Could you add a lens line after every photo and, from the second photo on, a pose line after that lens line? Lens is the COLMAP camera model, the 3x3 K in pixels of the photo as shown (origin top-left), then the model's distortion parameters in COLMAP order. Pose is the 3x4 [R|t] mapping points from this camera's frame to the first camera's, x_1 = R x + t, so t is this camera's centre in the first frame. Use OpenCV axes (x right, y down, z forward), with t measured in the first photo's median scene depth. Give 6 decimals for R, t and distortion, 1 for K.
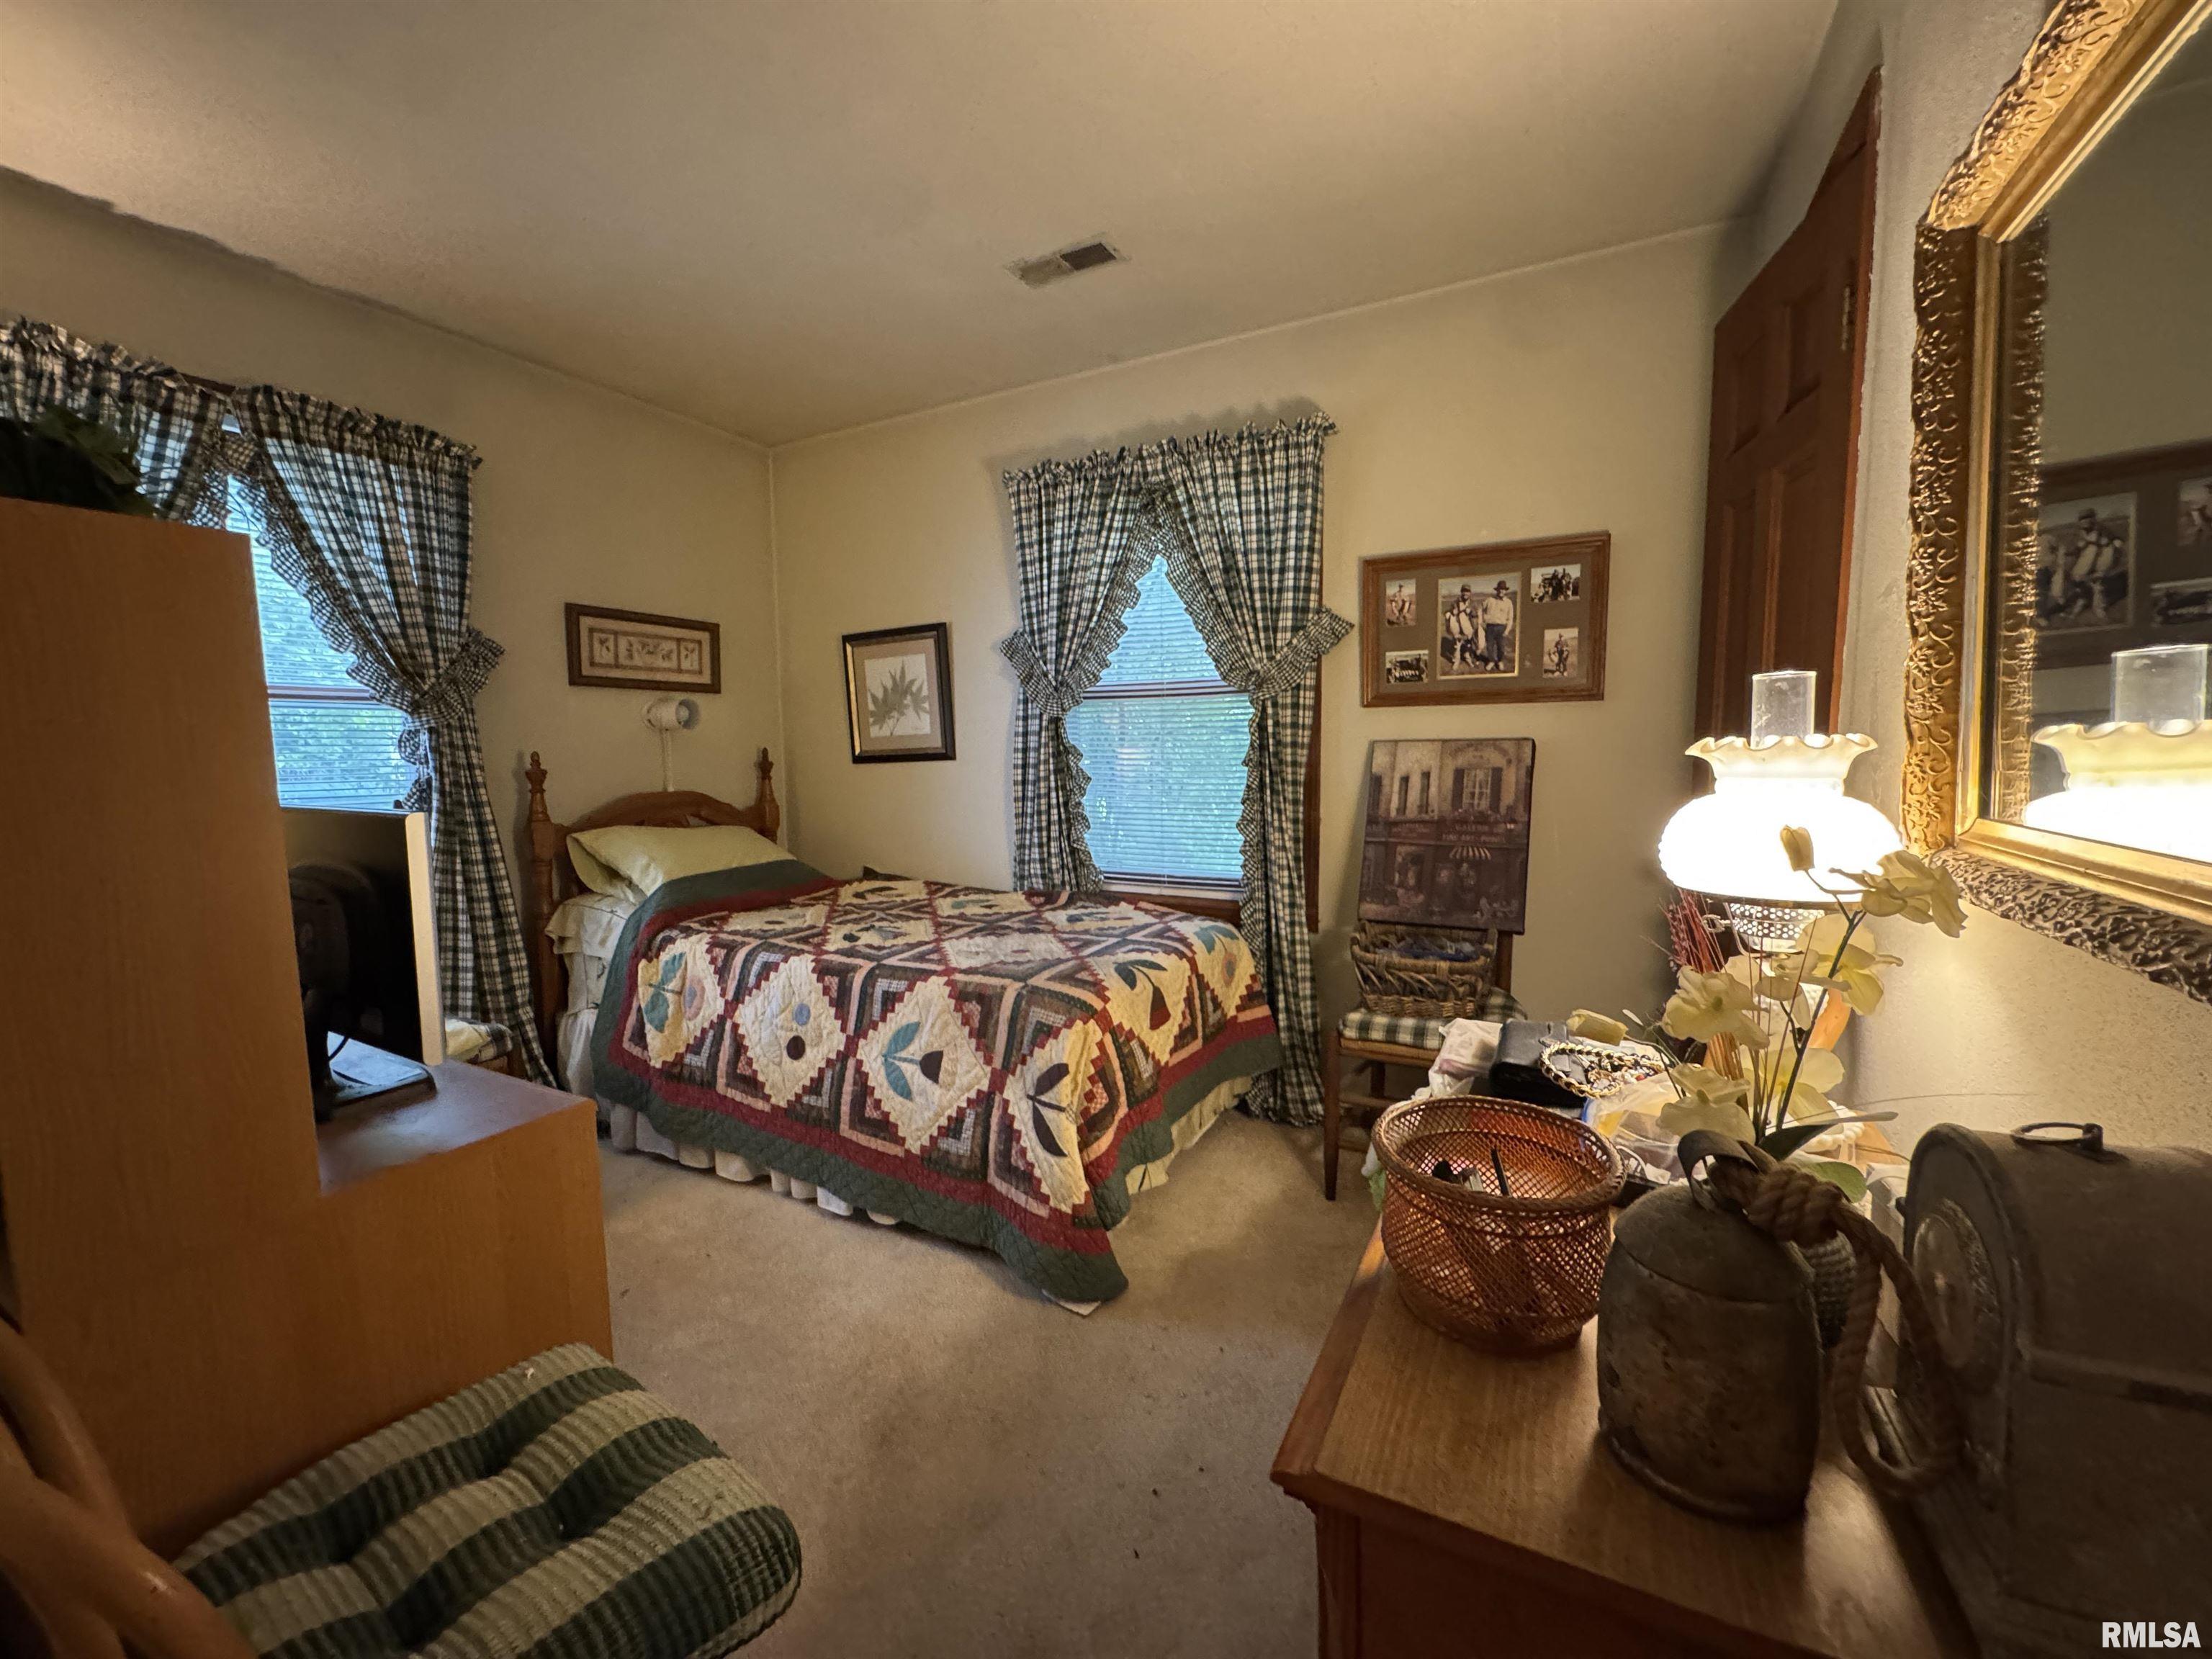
lens RADIAL K [[891.1, 0, 1106.0], [0, 891.1, 829.5], [0, 0, 1]] dist [-0.001974, -0.000460]
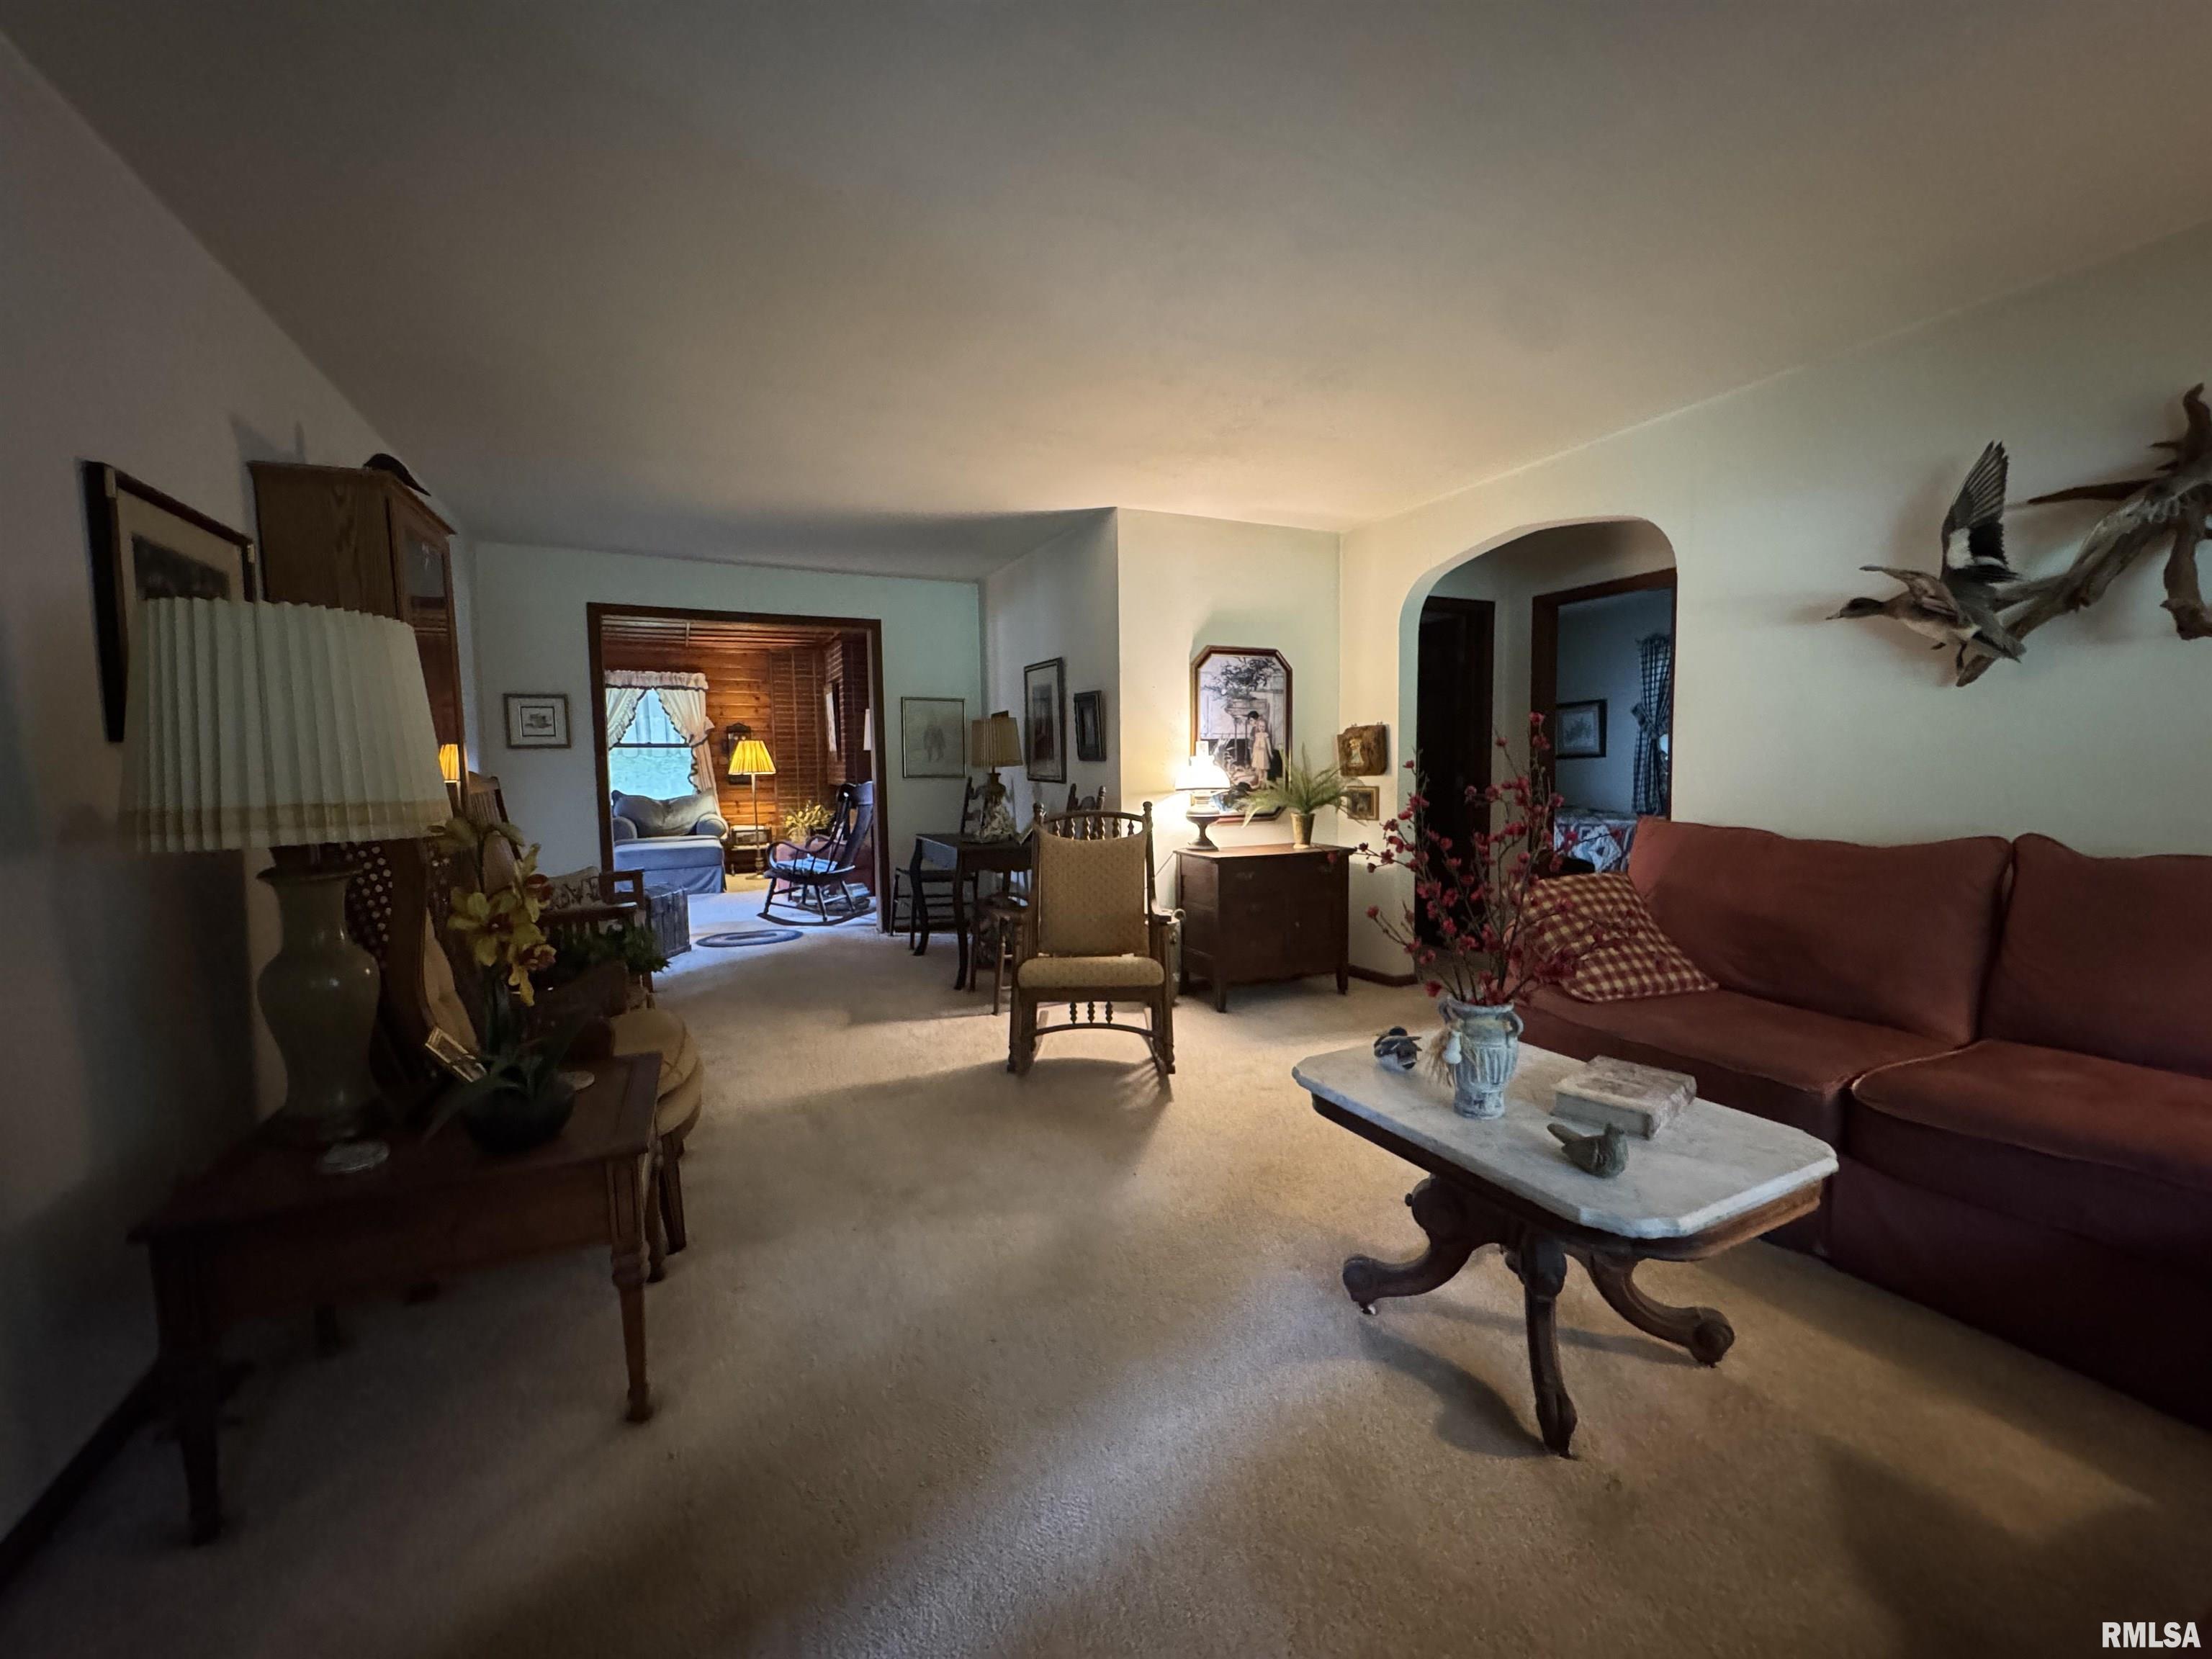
lens RADIAL K [[891.1, 0, 1106.0], [0, 891.1, 829.5], [0, 0, 1]] dist [-0.001974, -0.000460]
pose [[0.806670, 0.044092, -0.589355, 0.167745], [-0.049373, 0.998755, 0.007141, 0.168792], [0.588936, 0.023337, 0.807843, -1.747259]]
